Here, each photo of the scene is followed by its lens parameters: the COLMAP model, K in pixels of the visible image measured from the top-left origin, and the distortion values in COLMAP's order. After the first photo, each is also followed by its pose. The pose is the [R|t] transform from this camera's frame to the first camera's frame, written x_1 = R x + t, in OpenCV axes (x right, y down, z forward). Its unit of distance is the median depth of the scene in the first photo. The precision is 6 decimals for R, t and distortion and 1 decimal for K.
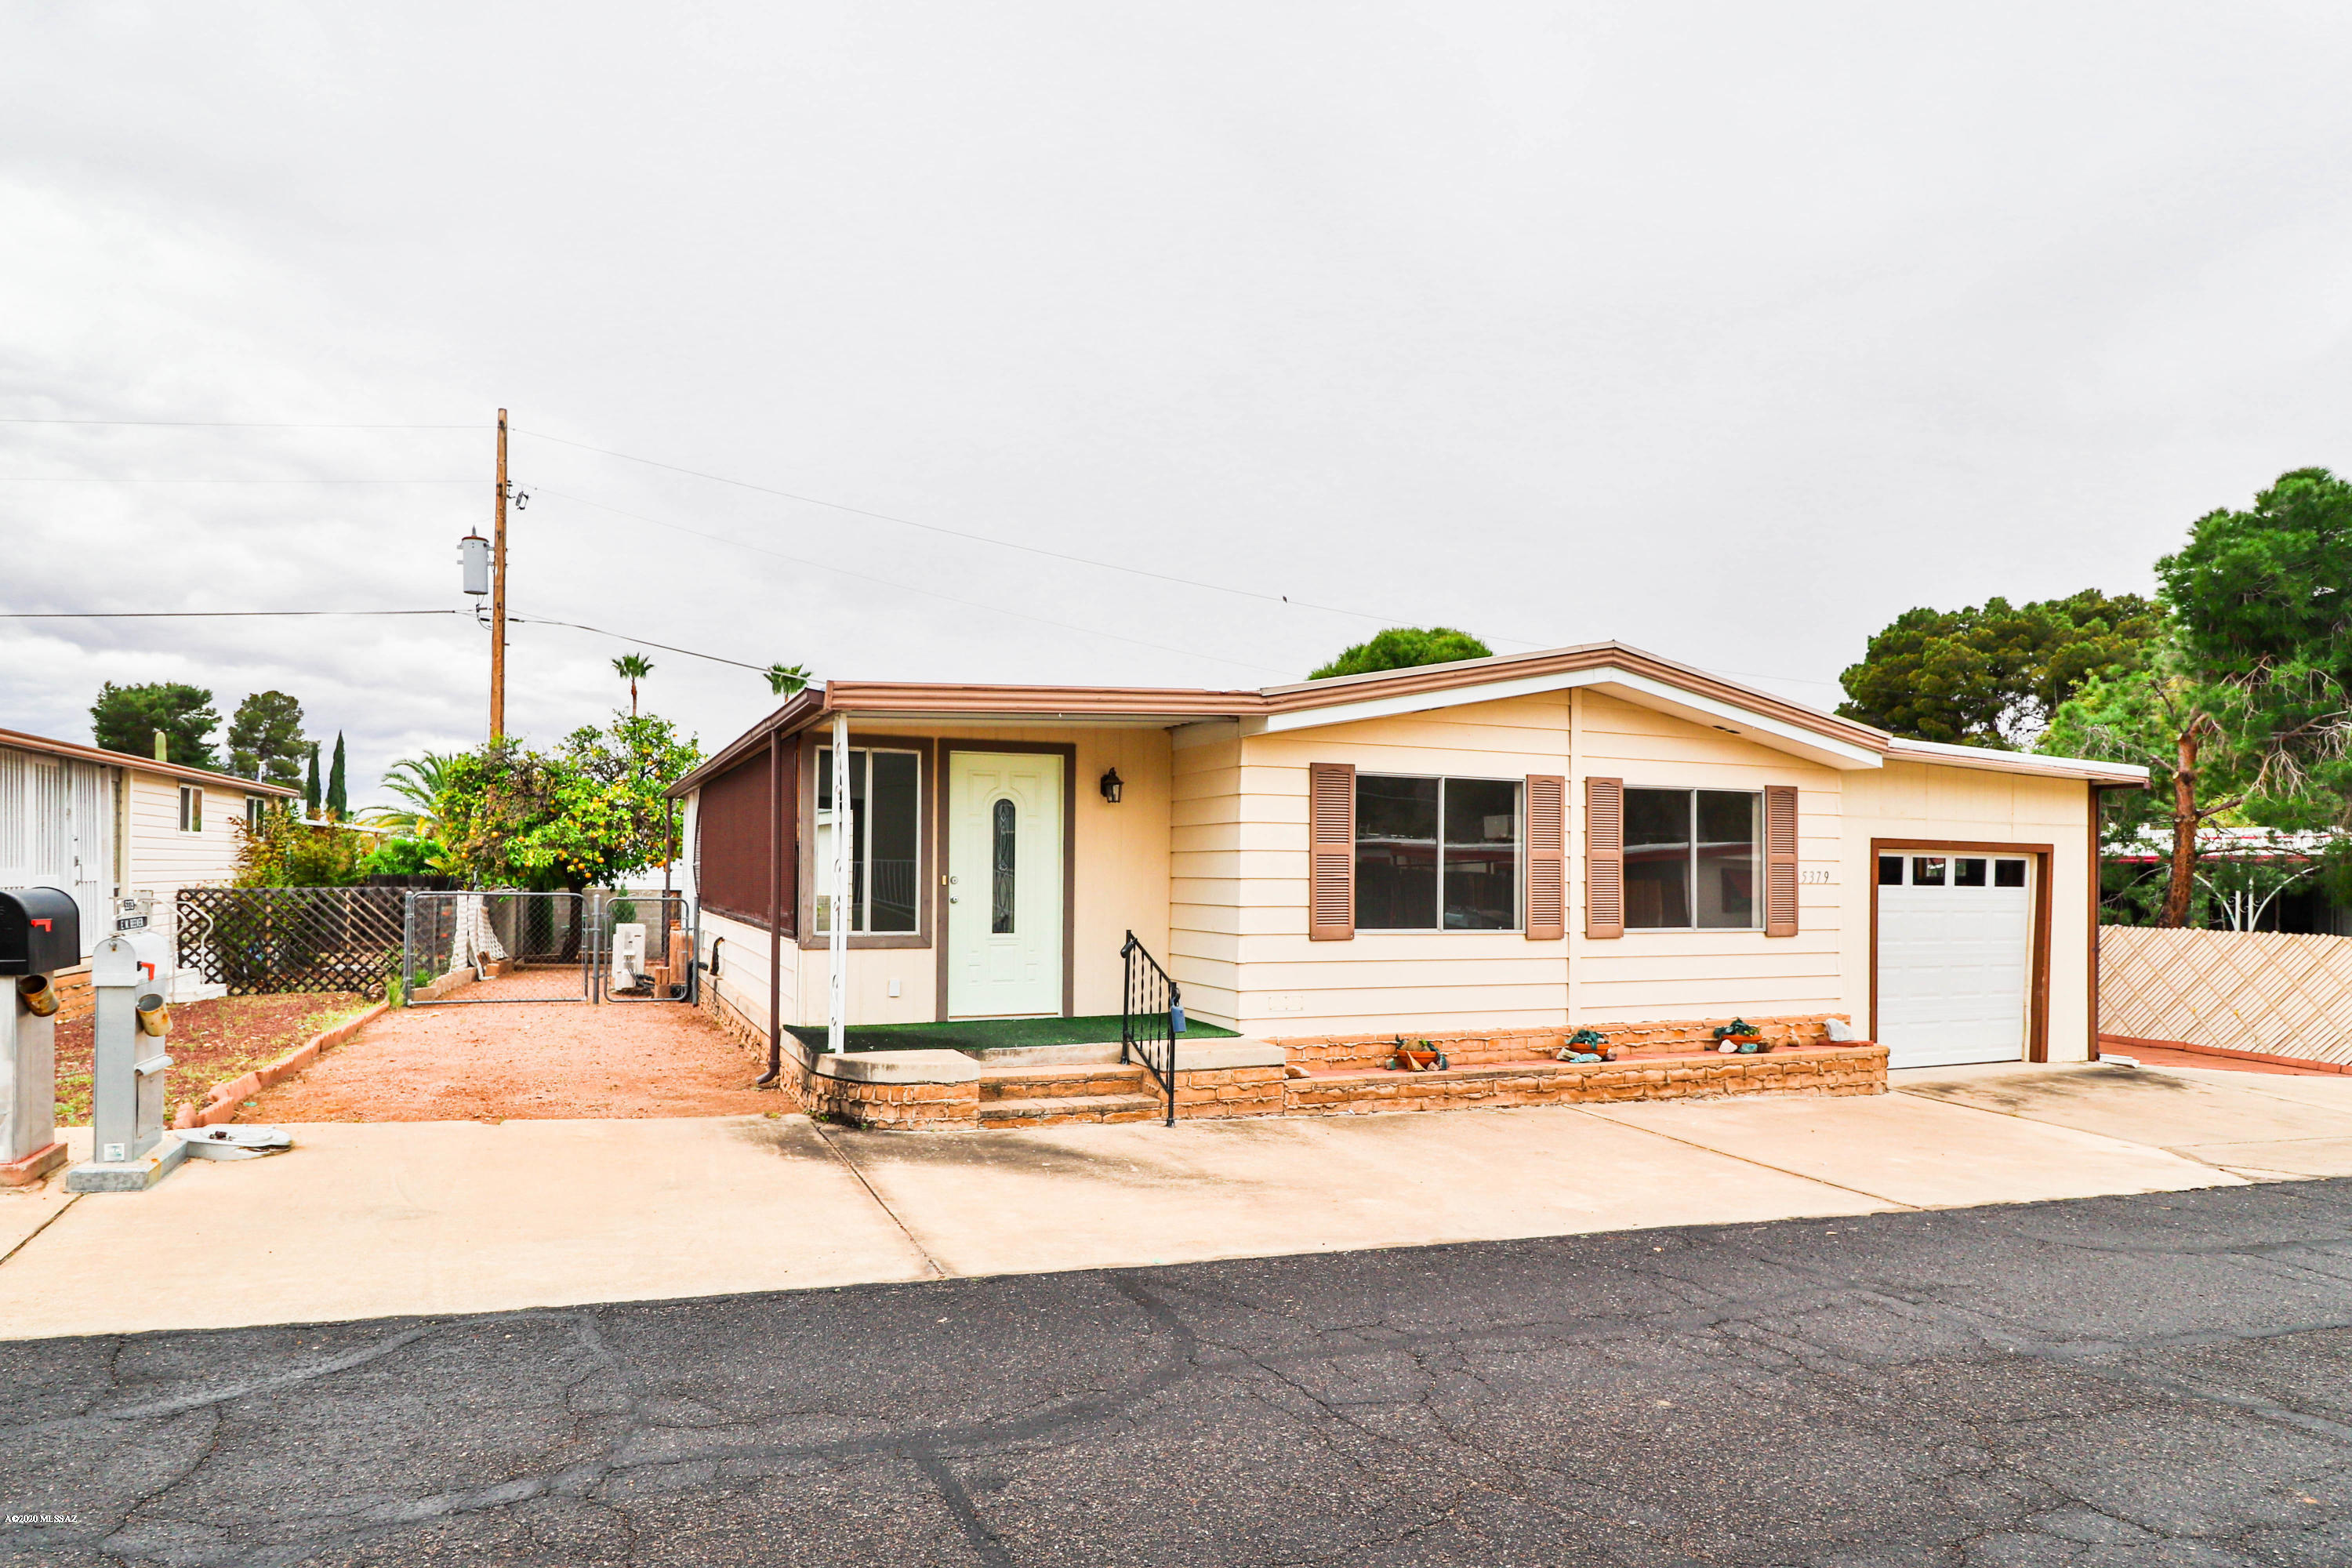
lens RADIAL K [[1370.9, 0, 1176.0], [0, 1370.9, 784.0], [0, 0, 1]] dist [-0.002123, -0.000108]
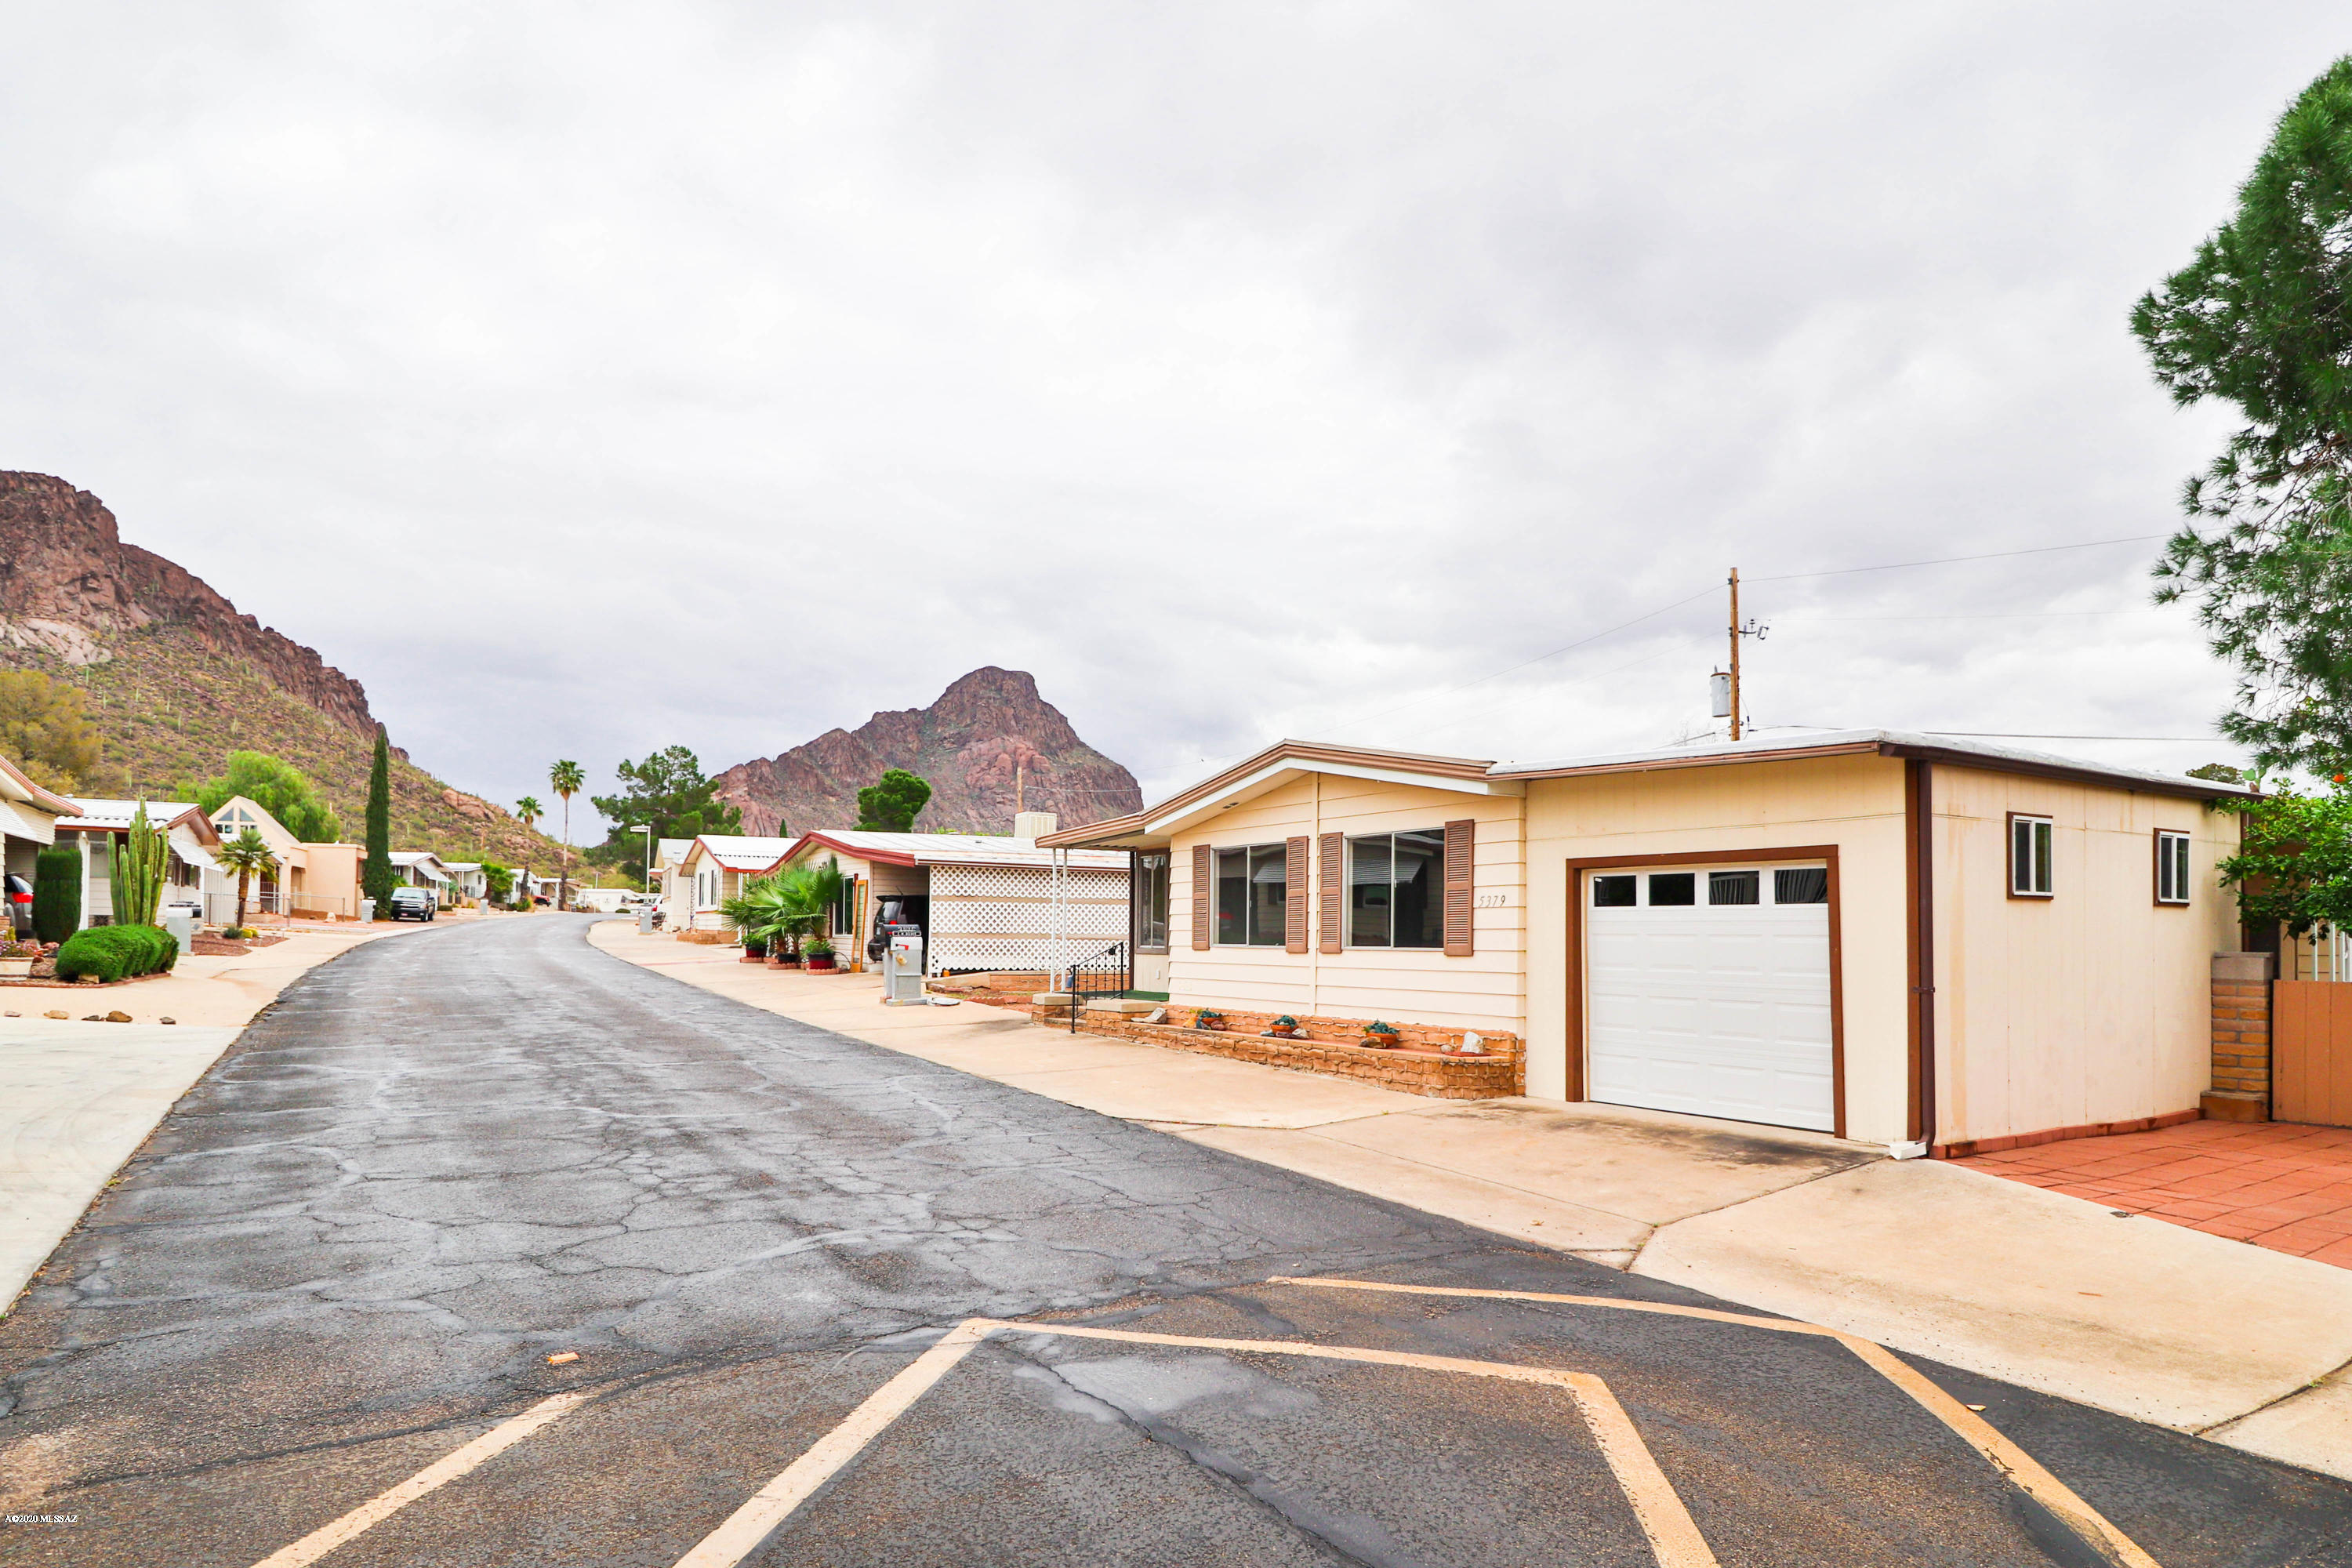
lens RADIAL K [[1370.9, 0, 1176.0], [0, 1370.9, 784.0], [0, 0, 1]] dist [-0.002123, -0.000108]
pose [[0.150264, -0.119042, -0.981453, 1.625926], [0.066153, 0.991710, -0.110158, 0.086080], [0.986430, -0.048373, 0.156893, 0.647414]]
